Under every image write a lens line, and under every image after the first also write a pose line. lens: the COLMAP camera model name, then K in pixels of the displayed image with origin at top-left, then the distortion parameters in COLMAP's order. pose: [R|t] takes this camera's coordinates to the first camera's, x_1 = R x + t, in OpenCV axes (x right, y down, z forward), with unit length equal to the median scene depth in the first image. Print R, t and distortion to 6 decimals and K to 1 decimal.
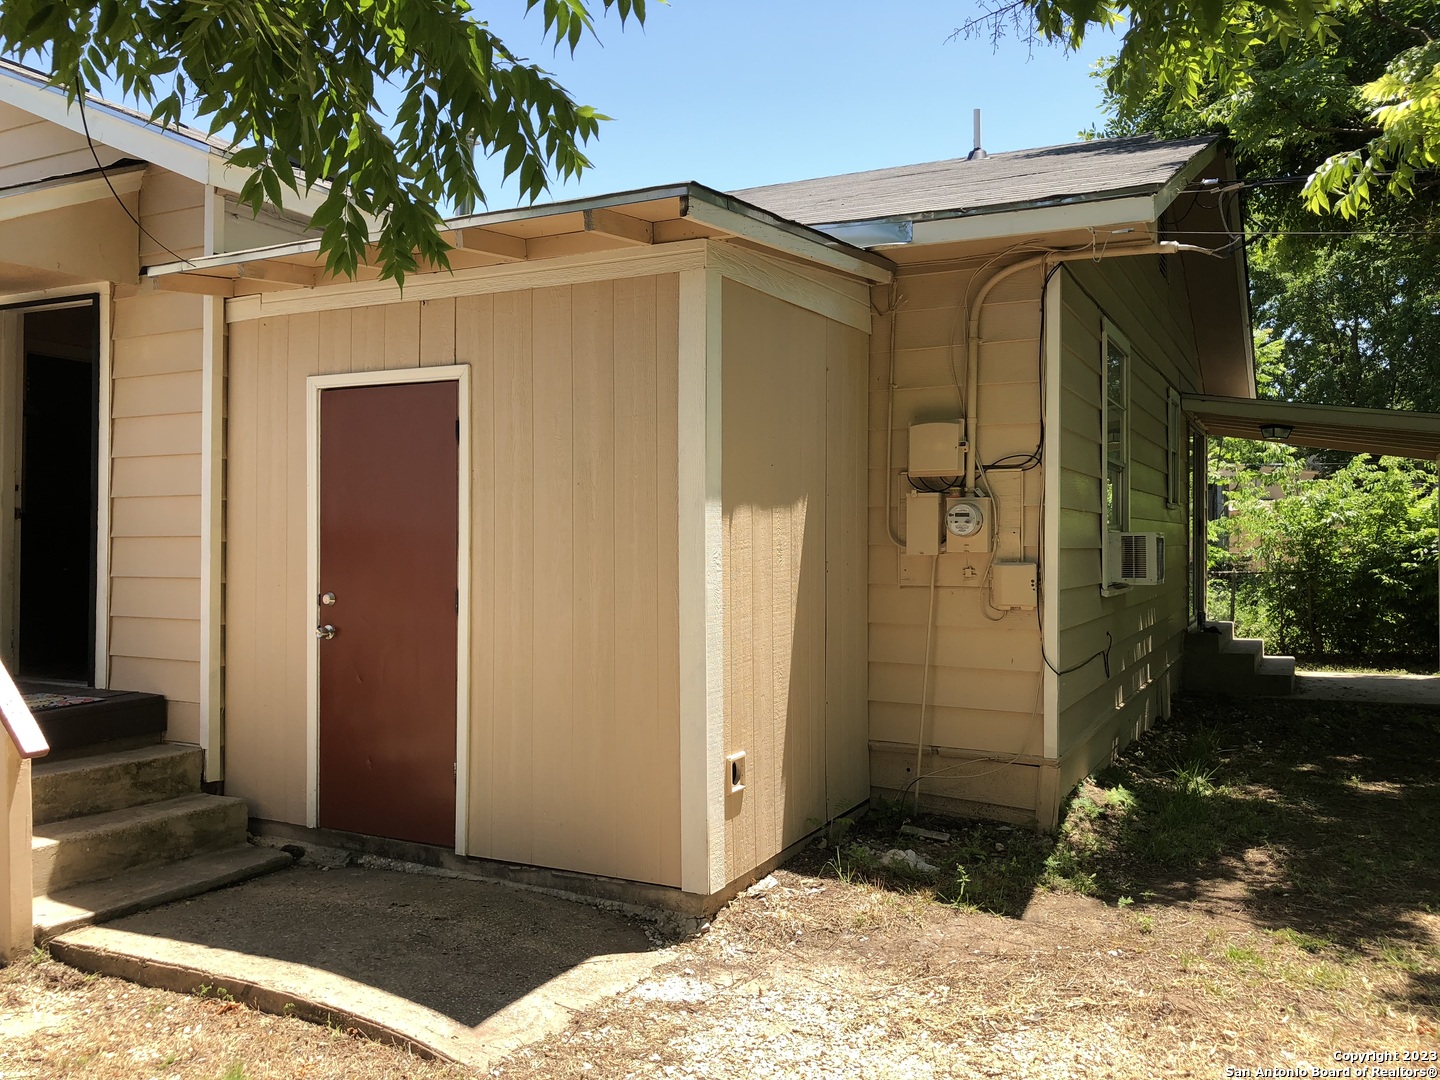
lens RADIAL K [[1193.2, 0, 725.6], [0, 1193.2, 535.7], [0, 0, 1]] dist [0.028049, -0.025876]
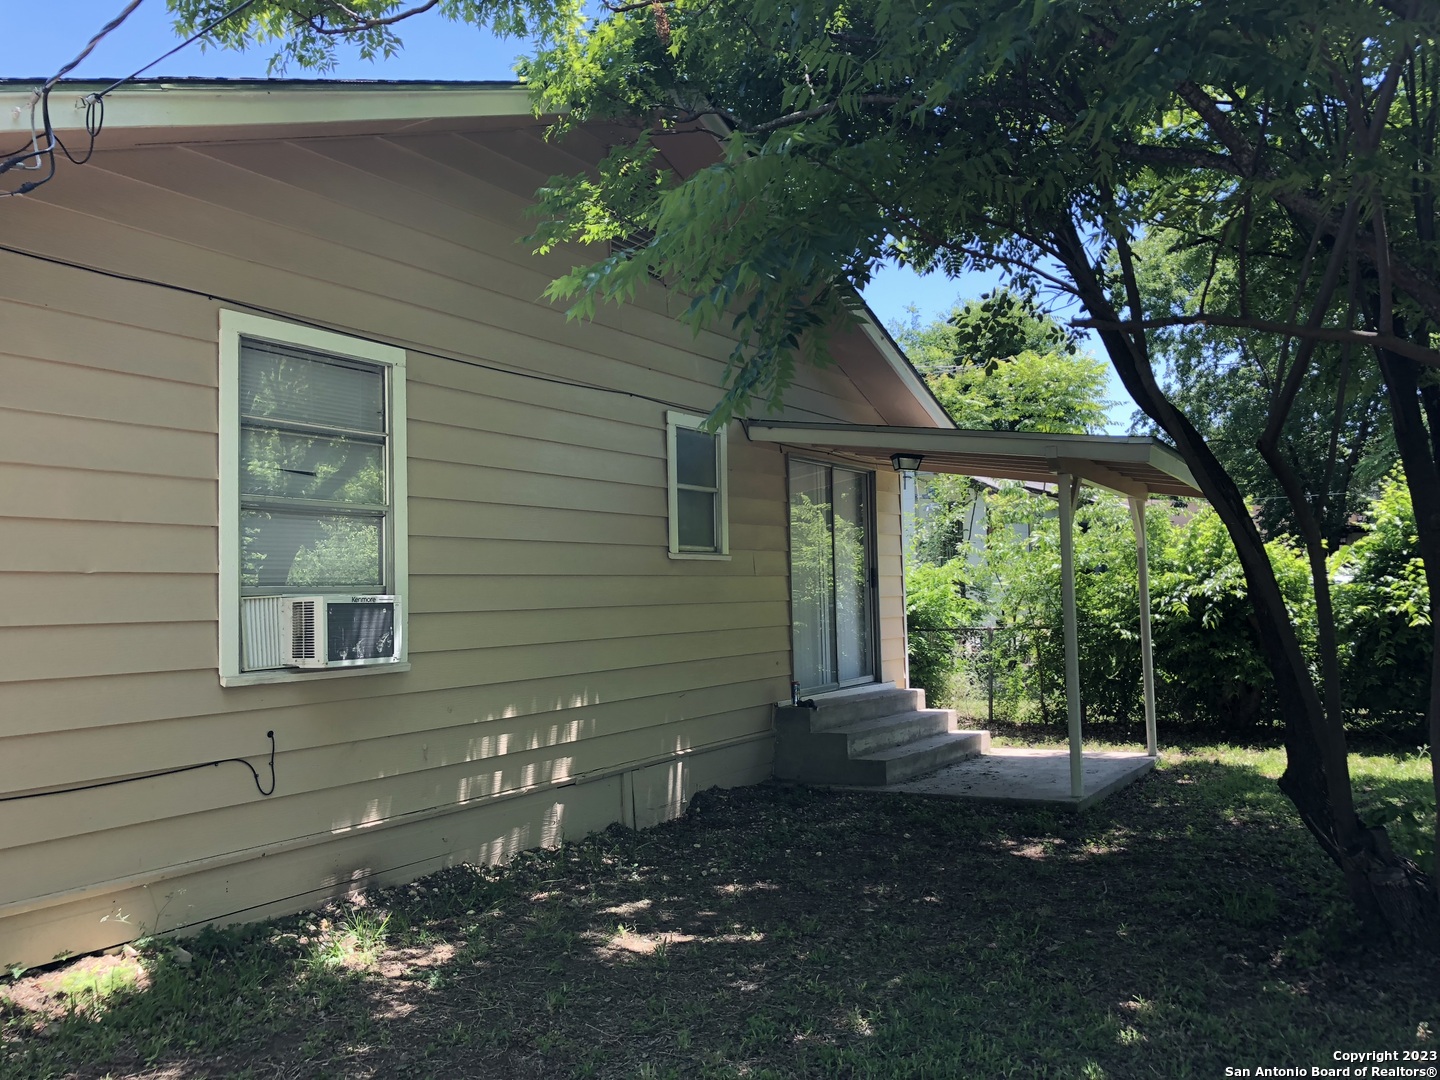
lens RADIAL K [[1193.2, 0, 718.7], [0, 1193.2, 541.6], [0, 0, 1]] dist [0.028049, -0.025876]
pose [[0.995673, -0.027699, -0.088699, 0.933739], [0.023973, 0.998796, -0.042799, 0.000931], [0.089778, 0.040487, 0.995139, 0.396930]]
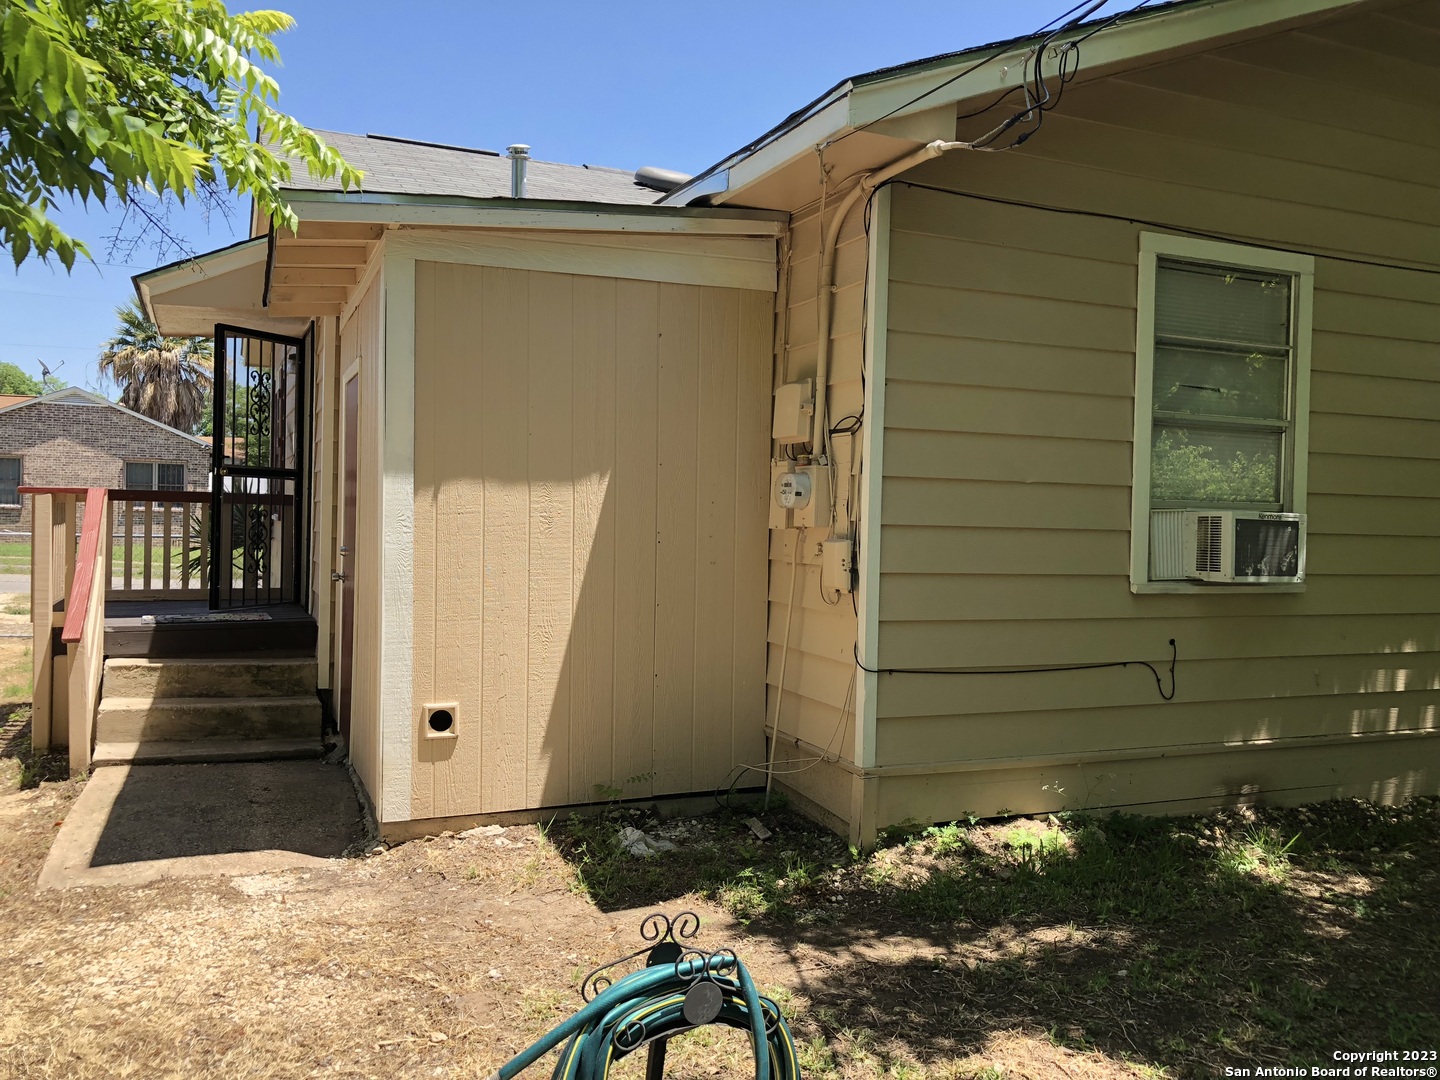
lens RADIAL K [[1193.2, 0, 726.2], [0, 1193.2, 539.2], [0, 0, 1]] dist [0.028049, -0.025876]
pose [[0.760928, 0.027632, -0.648248, 0.841355], [-0.018449, 0.999610, 0.020954, 0.005932], [0.648575, -0.003985, 0.761141, 0.319169]]
